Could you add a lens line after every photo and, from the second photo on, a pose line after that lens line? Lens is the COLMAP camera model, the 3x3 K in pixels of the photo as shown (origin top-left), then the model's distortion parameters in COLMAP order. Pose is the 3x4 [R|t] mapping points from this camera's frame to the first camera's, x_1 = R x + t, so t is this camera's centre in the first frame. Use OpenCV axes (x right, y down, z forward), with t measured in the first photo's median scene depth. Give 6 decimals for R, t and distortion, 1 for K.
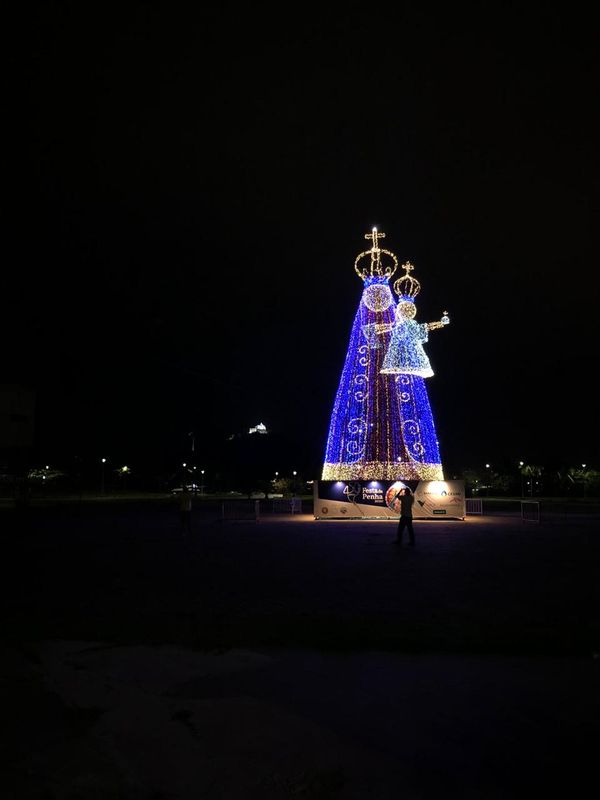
lens RADIAL K [[675.3, 0, 300.0], [0, 675.3, 400.0], [0, 0, 1]] dist [0.189312, -0.683321]
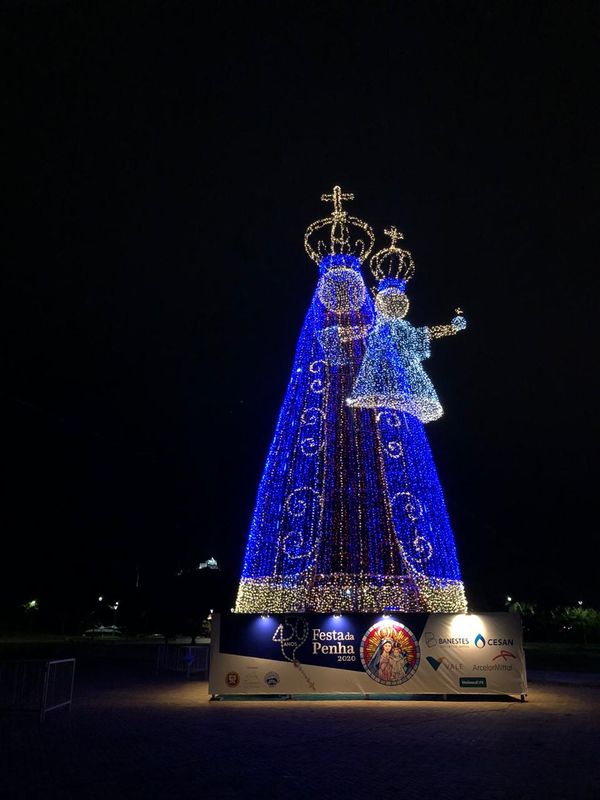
lens RADIAL K [[677.9, 0, 297.8], [0, 677.9, 395.2], [0, 0, 1]] dist [0.077851, -0.173801]
pose [[0.998010, 0.025585, 0.057628, 0.046214], [-0.013493, 0.979462, -0.201177, 0.060473], [-0.061592, 0.199999, 0.977858, 0.462354]]
